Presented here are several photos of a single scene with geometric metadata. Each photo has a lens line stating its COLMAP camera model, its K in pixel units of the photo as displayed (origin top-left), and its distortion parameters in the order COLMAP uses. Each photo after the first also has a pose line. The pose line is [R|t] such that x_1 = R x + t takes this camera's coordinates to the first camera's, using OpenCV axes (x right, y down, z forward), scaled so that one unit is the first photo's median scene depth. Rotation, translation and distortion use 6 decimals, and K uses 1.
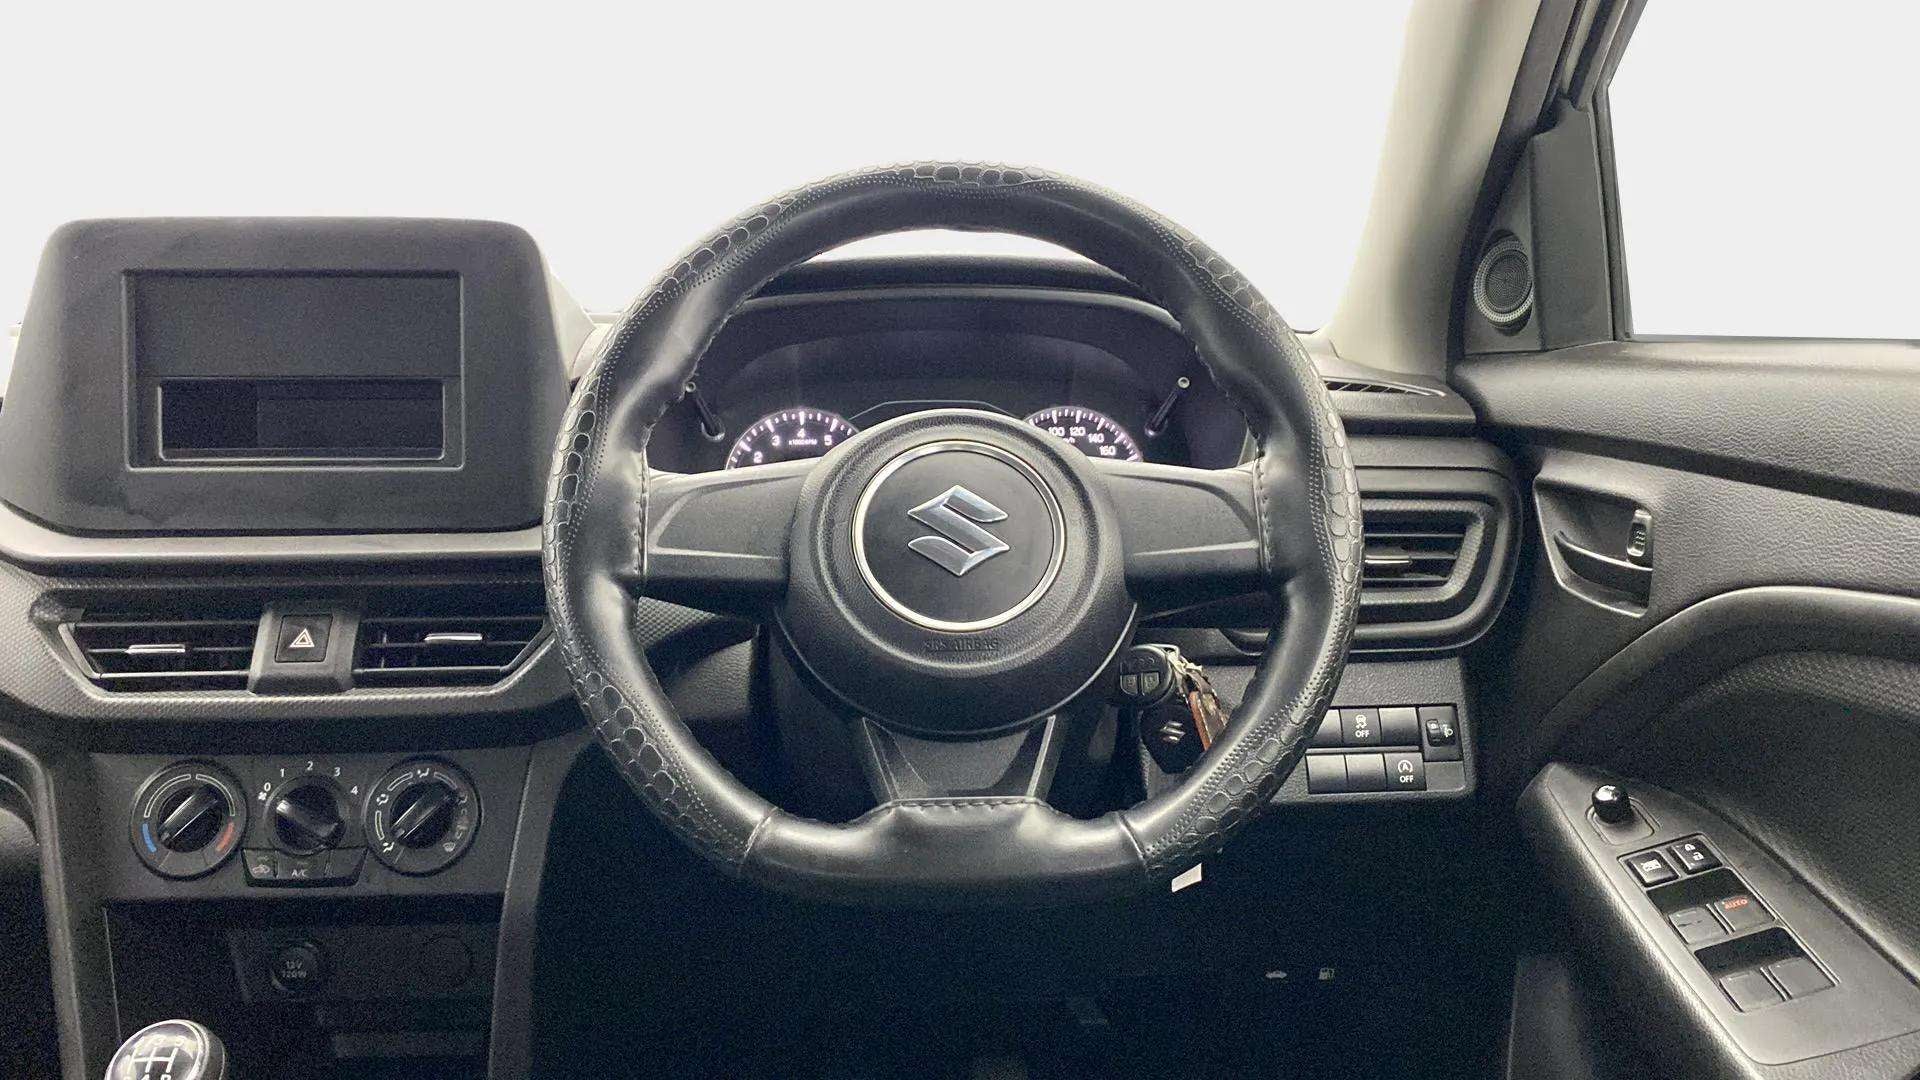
lens RADIAL K [[1294.1, 0, 960.0], [0, 1294.1, 540.0], [0, 0, 1]] dist [-0.010265, -0.006556]
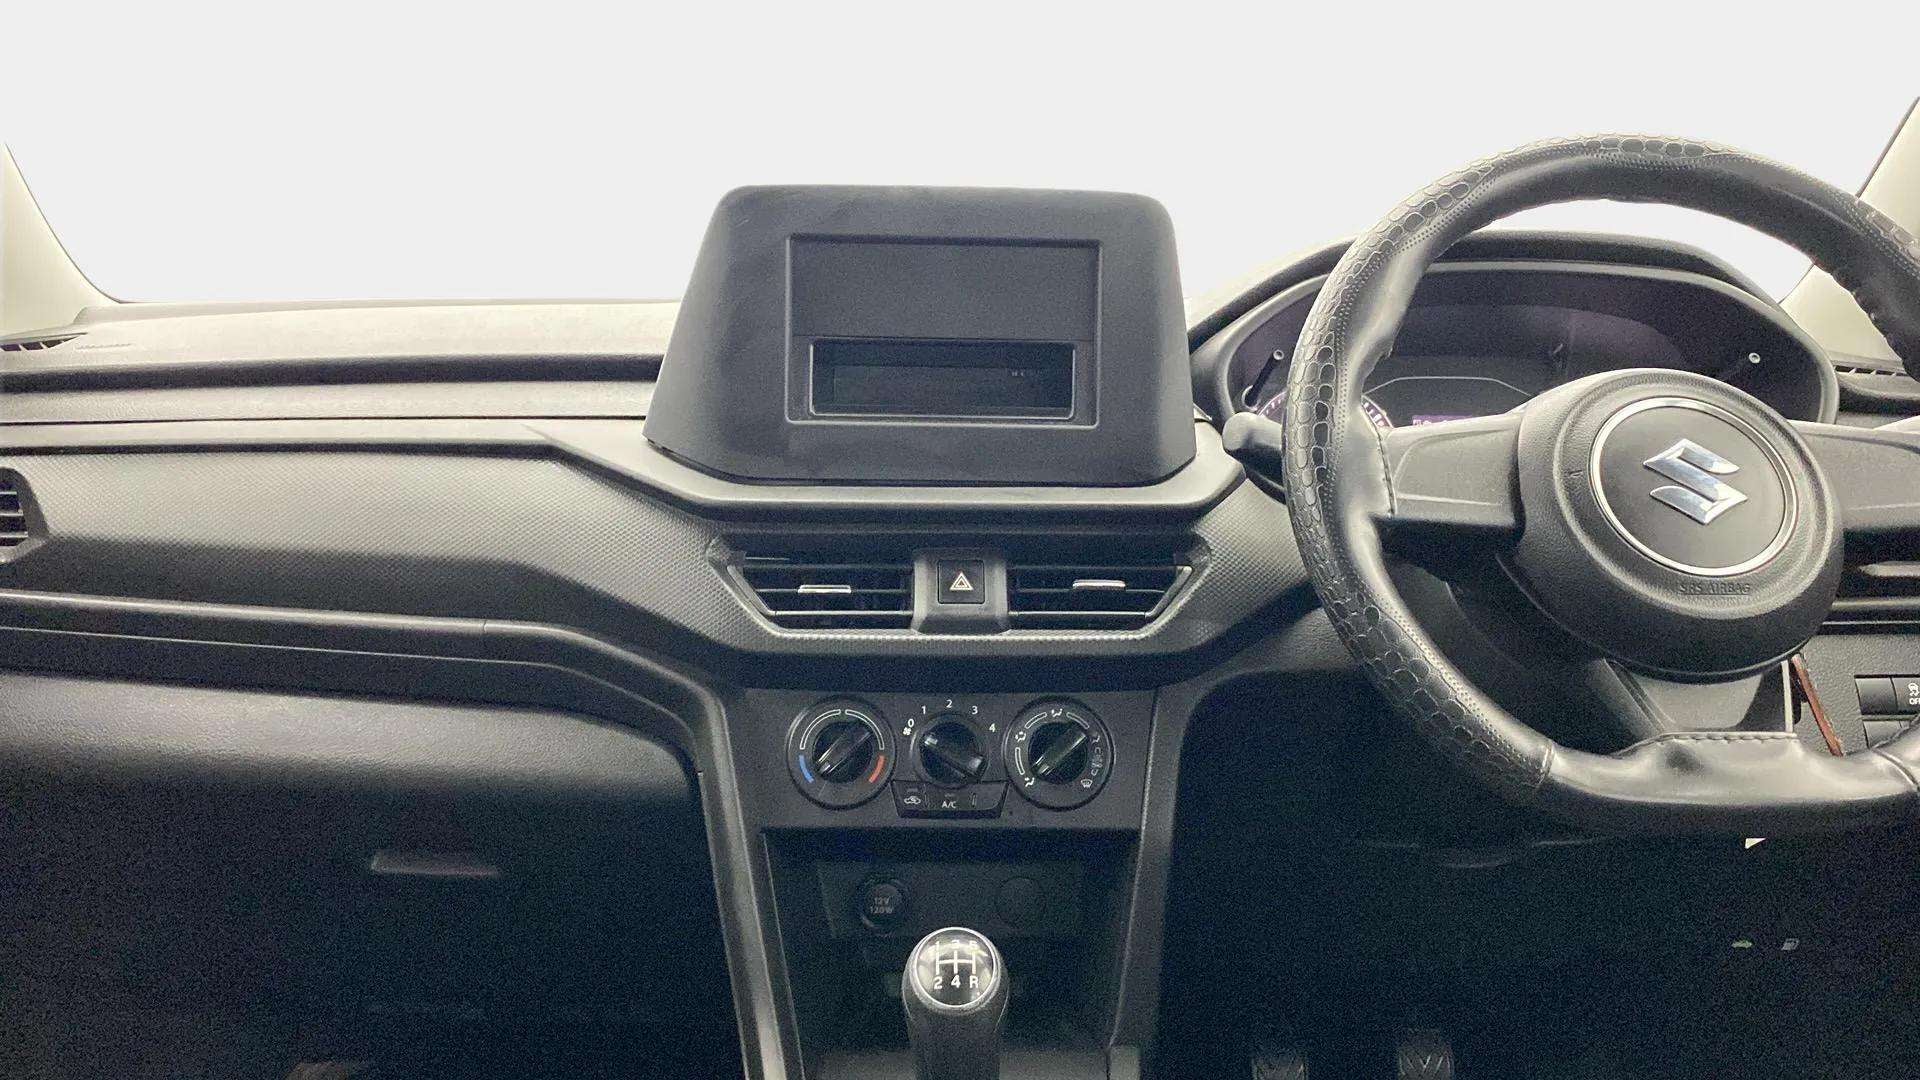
lens RADIAL K [[1263.9, 0, 901.2], [0, 1263.9, 548.7], [0, 0, 1]] dist [0.005113, -0.026591]
pose [[0.998840, 0.018849, -0.044317, -0.511043], [-0.019253, 0.999777, -0.008696, 0.058816], [0.044143, 0.009539, 0.998980, -0.039811]]
